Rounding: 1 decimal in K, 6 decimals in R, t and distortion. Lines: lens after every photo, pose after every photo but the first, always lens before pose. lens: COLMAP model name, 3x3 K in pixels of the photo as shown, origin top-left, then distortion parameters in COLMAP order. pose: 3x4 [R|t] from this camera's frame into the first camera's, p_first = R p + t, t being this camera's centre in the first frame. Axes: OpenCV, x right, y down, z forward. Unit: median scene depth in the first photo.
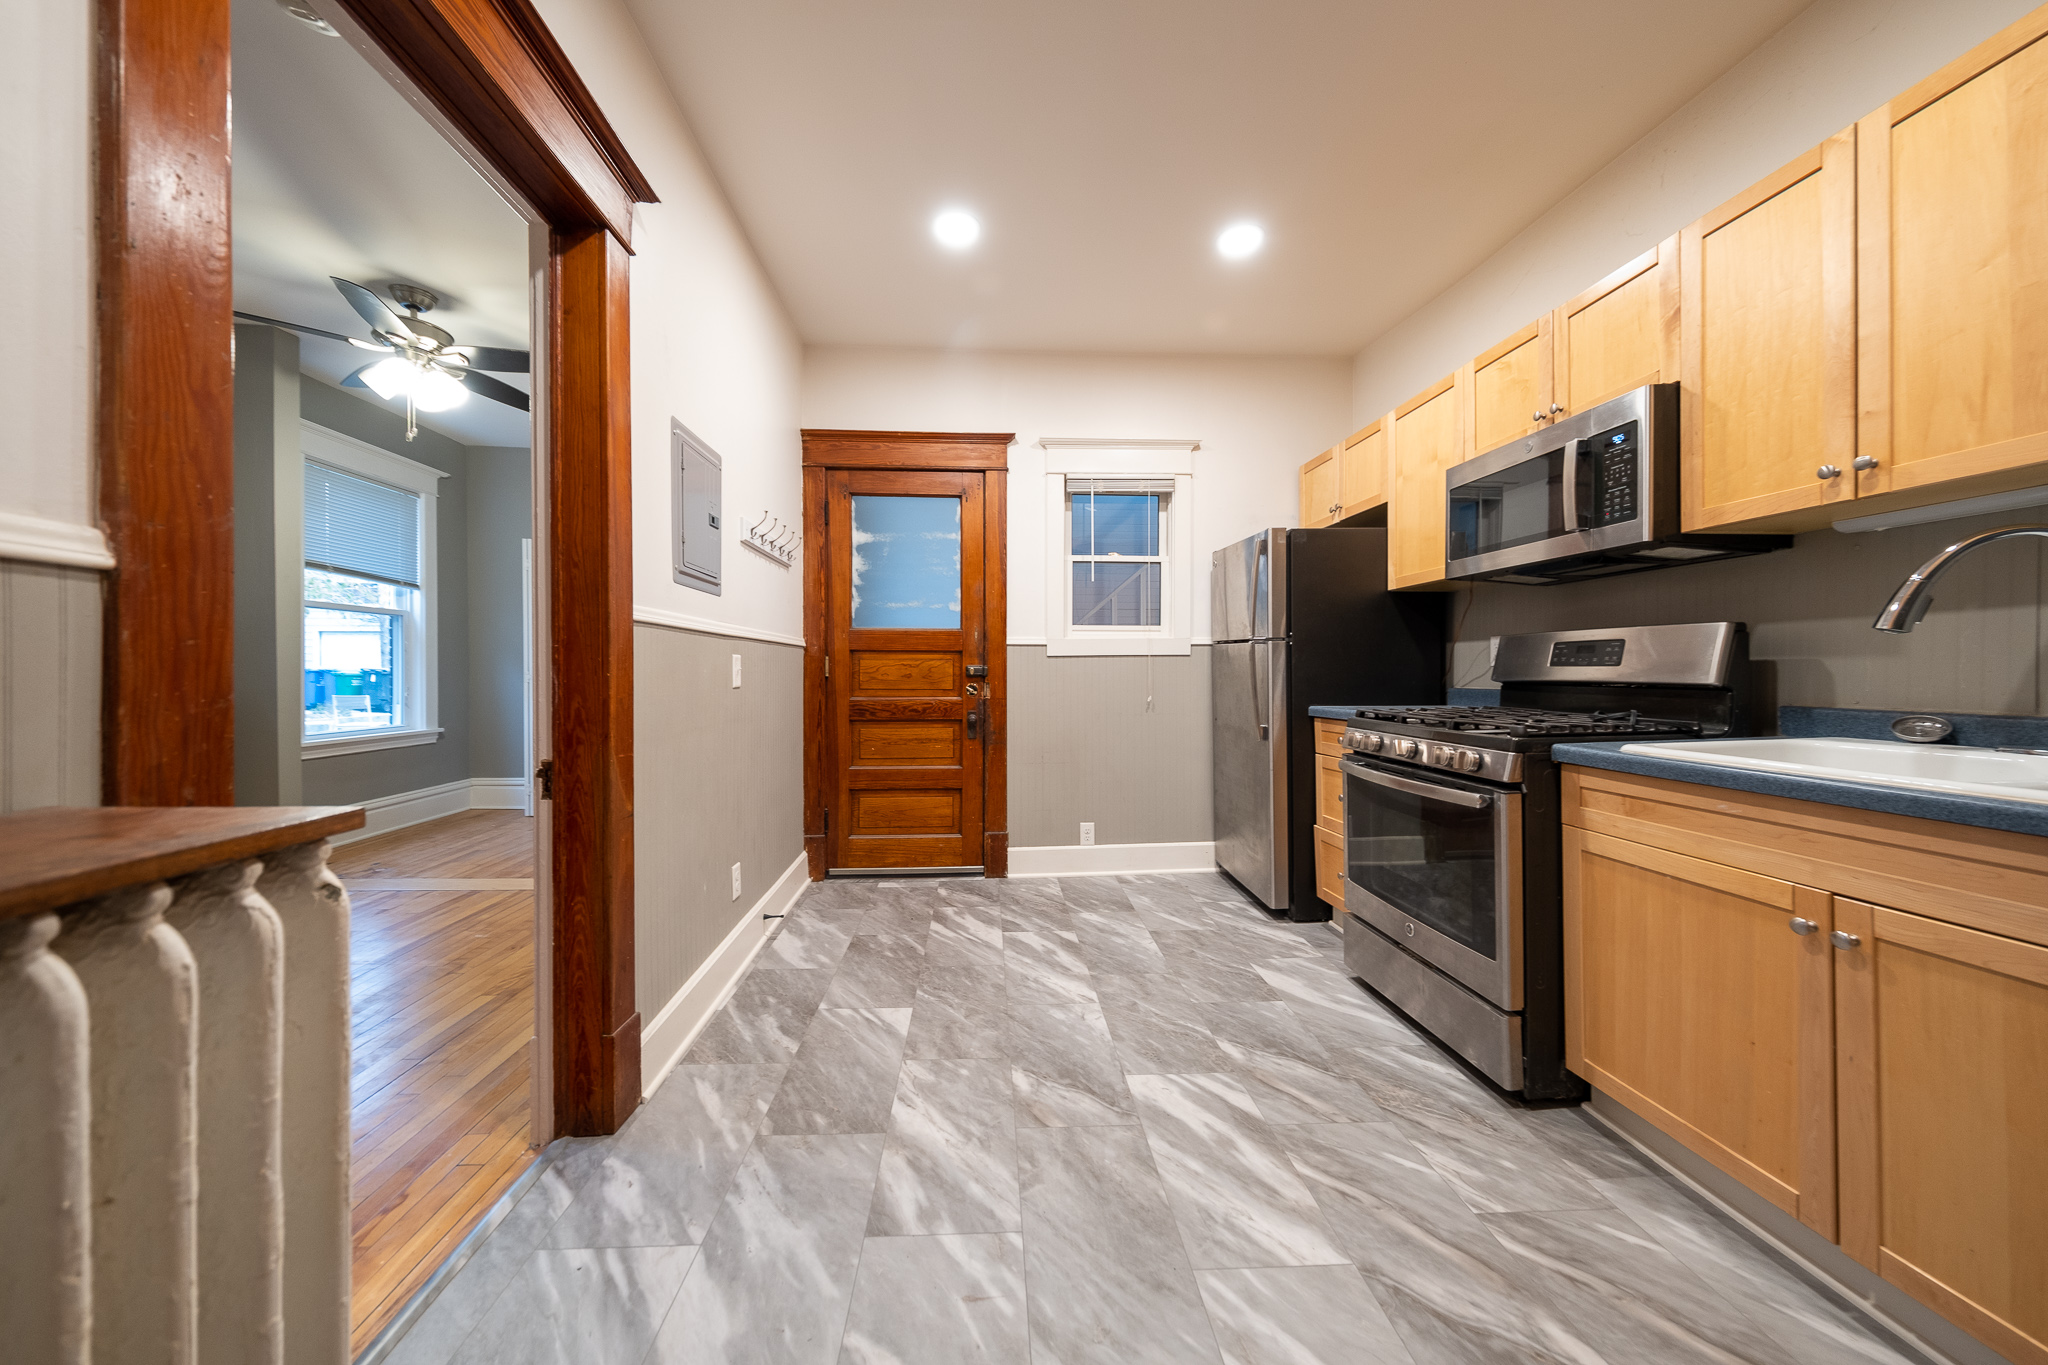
lens RADIAL K [[690.8, 0, 1018.0], [0, 690.8, 671.9], [0, 0, 1]] dist [0.012801, 0.000033]
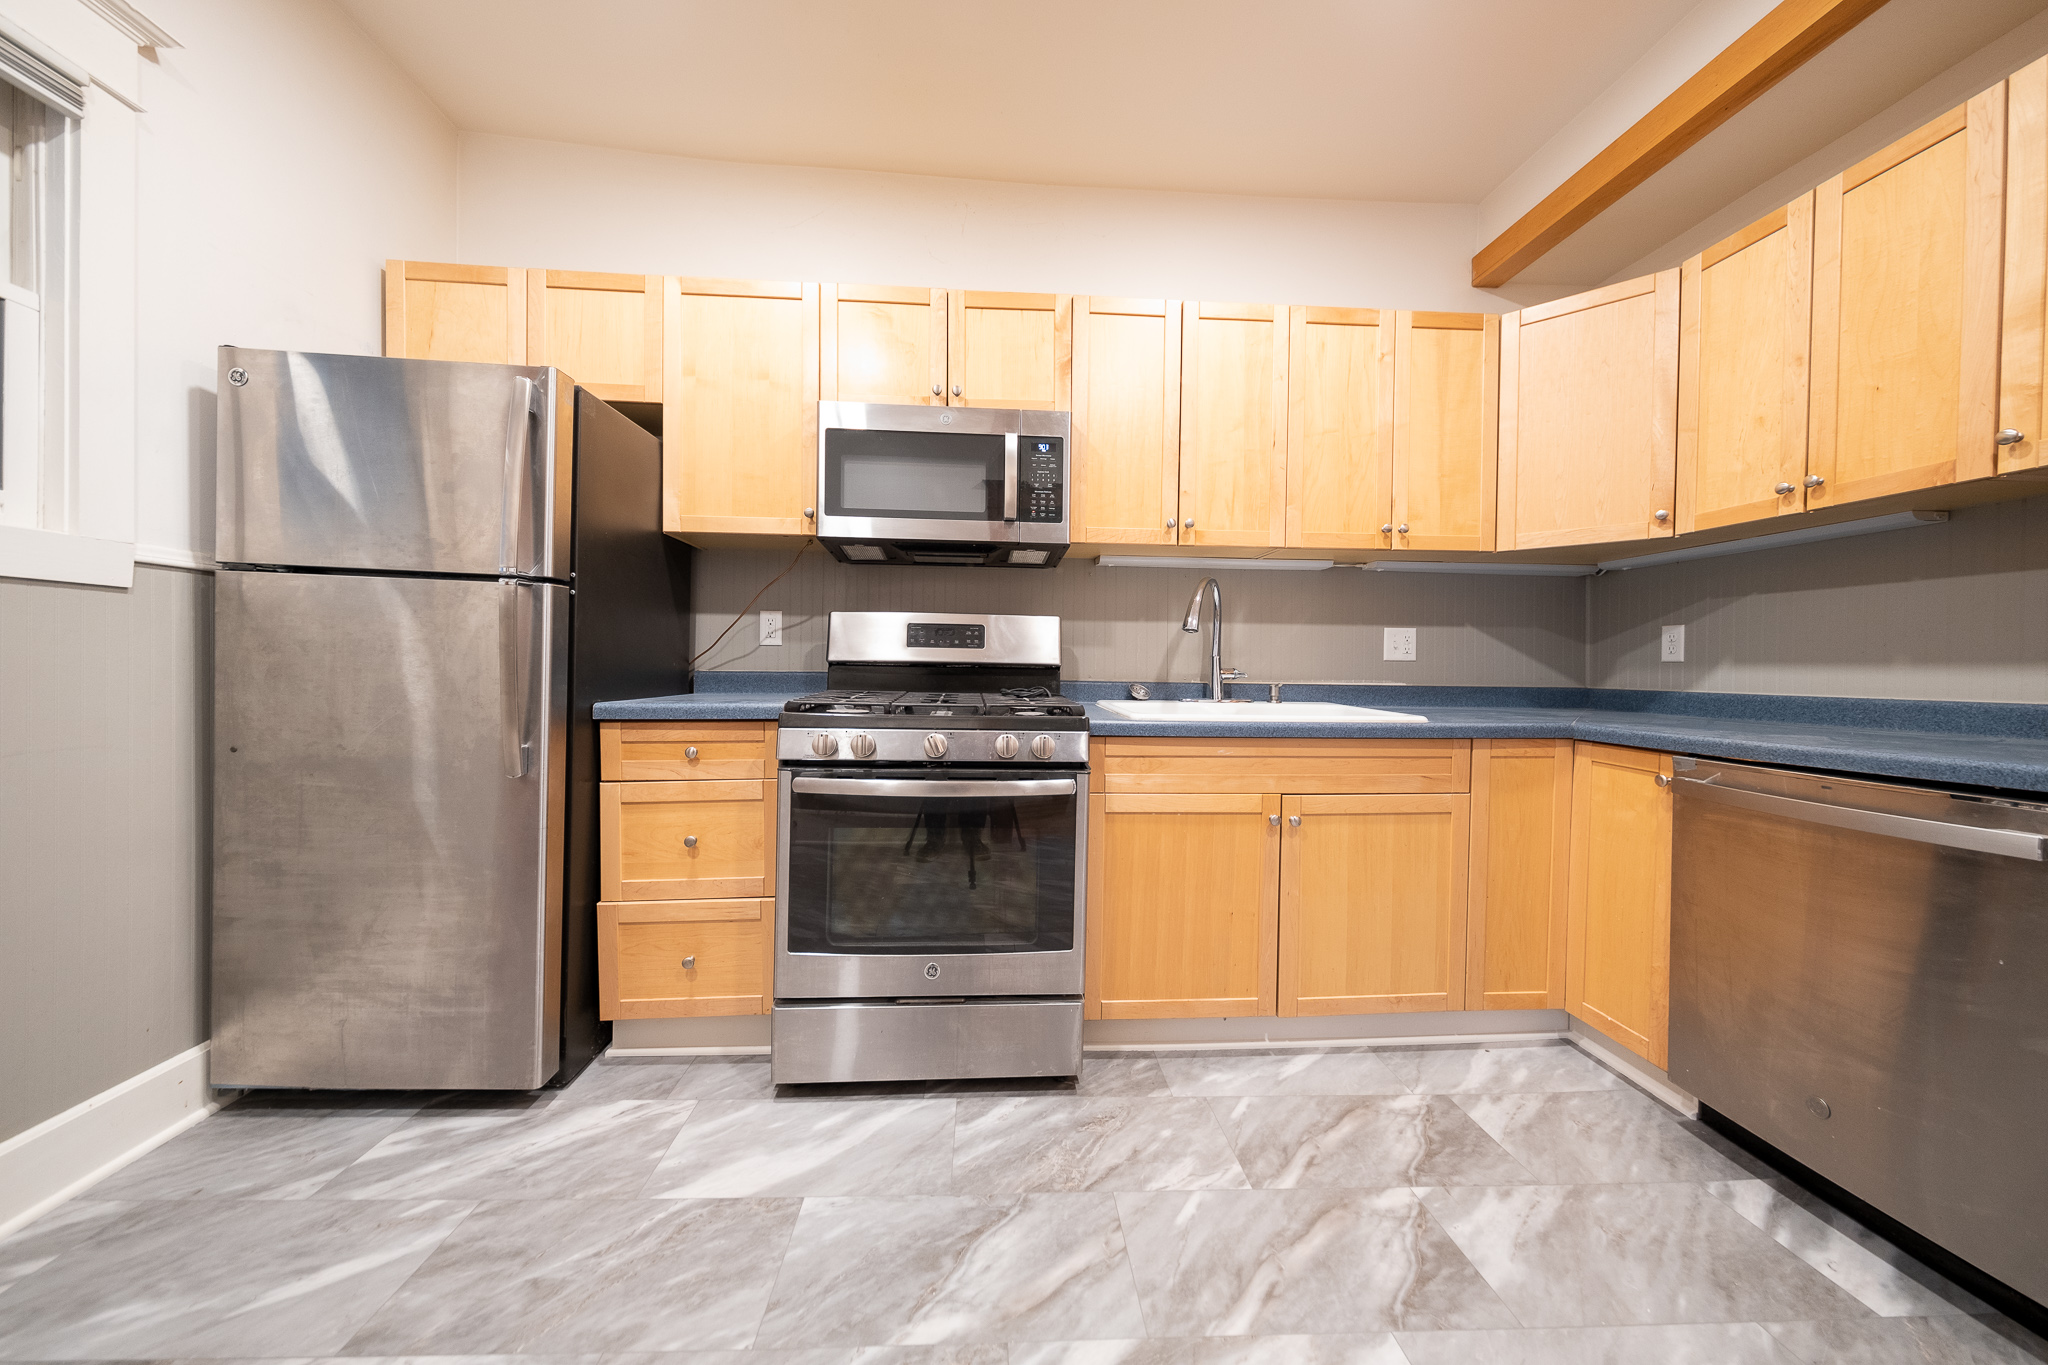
lens RADIAL K [[696.4, 0, 1016.5], [0, 696.4, 668.9], [0, 0, 1]] dist [0.010867, -0.004087]
pose [[0.004947, -0.001061, 0.999987, -0.267075], [-0.013491, 0.999908, 0.001128, 0.024581], [-0.999897, -0.013497, 0.004932, 1.022182]]
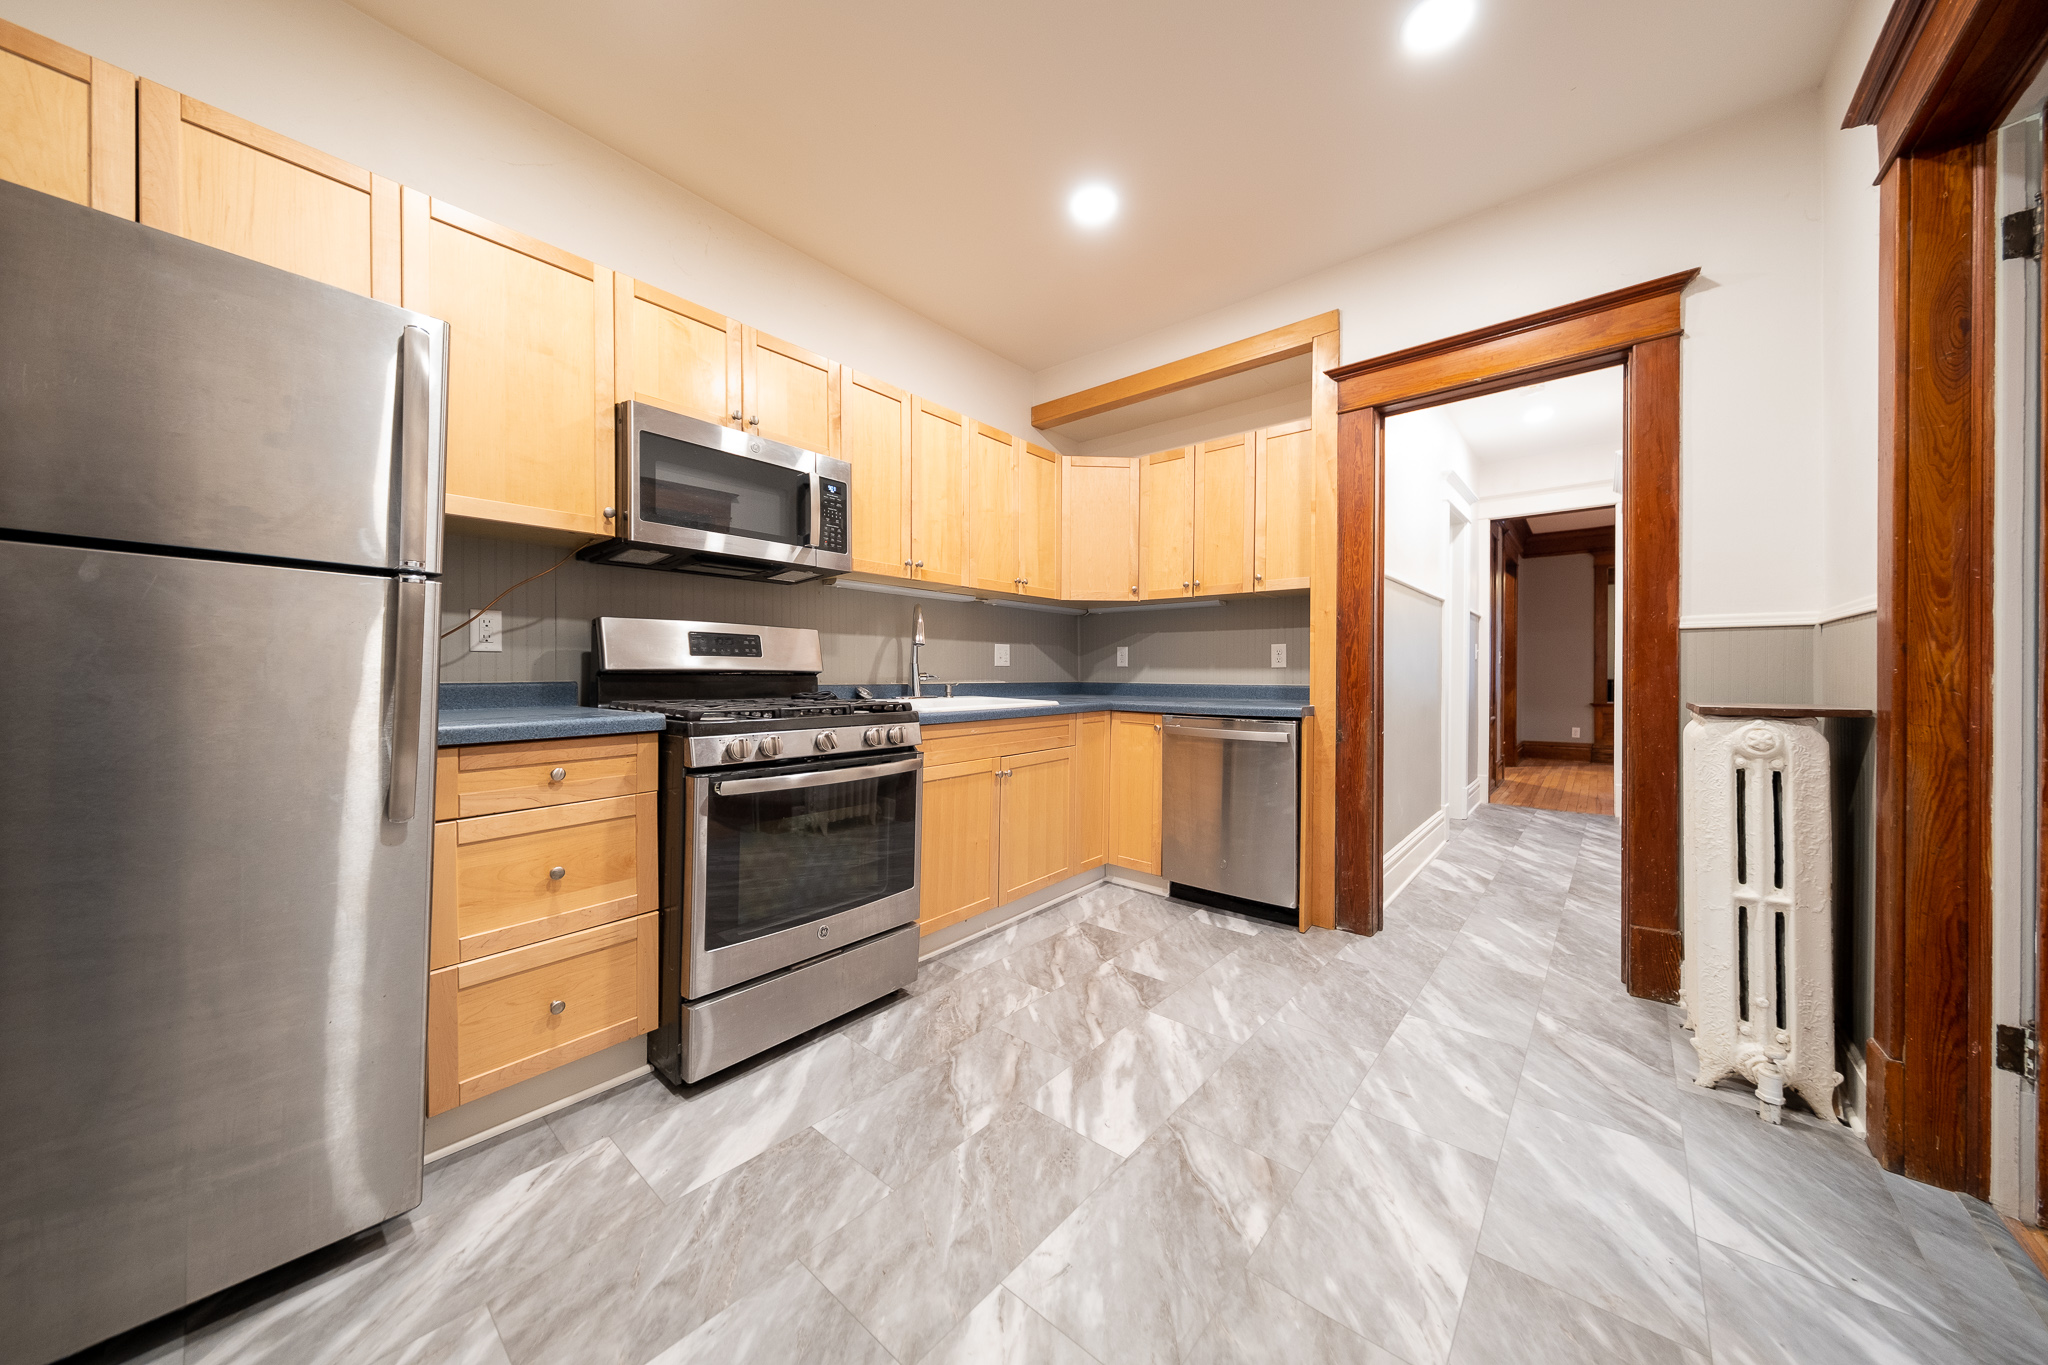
lens RADIAL K [[696.4, 0, 1016.5], [0, 696.4, 668.9], [0, 0, 1]] dist [0.010867, -0.004087]
pose [[-0.722962, 0.003091, 0.690881, -0.320174], [-0.002386, 0.999973, -0.006970, 0.021222], [-0.690883, -0.006688, -0.722935, 1.704407]]
